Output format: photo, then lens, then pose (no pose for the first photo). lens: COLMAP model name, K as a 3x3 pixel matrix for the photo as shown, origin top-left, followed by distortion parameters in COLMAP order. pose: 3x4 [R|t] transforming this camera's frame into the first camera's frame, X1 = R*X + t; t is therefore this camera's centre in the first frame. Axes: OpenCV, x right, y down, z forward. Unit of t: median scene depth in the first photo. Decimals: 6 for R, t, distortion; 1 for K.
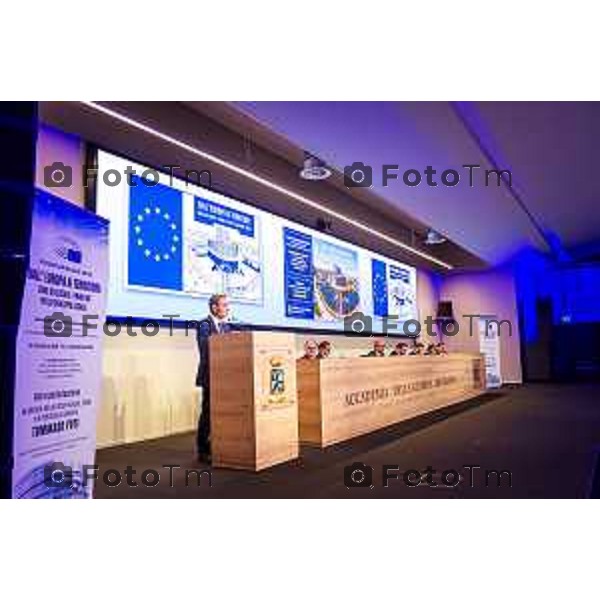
lens RADIAL K [[516.5, 0, 298.2], [0, 516.5, 291.2], [0, 0, 1]] dist [-0.063401, -0.005629]
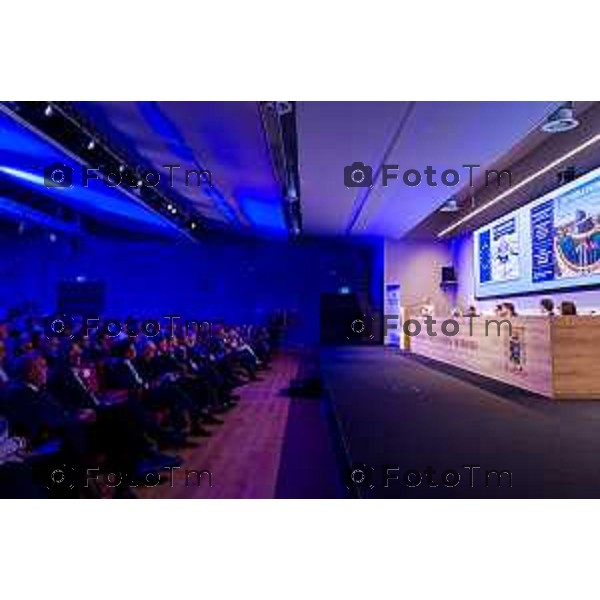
lens RADIAL K [[535.4, 0, 296.0], [0, 535.4, 294.5], [0, 0, 1]] dist [0.045103, 0.017402]
pose [[-0.832791, 0.001153, -0.553586, 1.270284], [0.095771, 0.985220, -0.142021, 0.225195], [0.545240, -0.171292, -0.820592, 1.908346]]
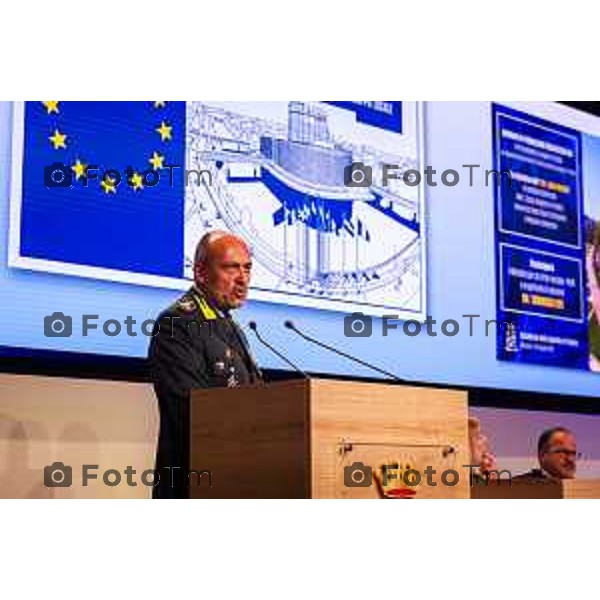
lens RADIAL K [[1287.3, 0, 296.7], [0, 1287.3, 296.8], [0, 0, 1]] dist [0.011984, 0.000000]
pose [[0.973606, -0.004954, -0.228182, 0.045672], [0.001912, 0.999906, -0.013551, 0.020314], [0.228228, 0.012757, 0.973524, 0.131657]]
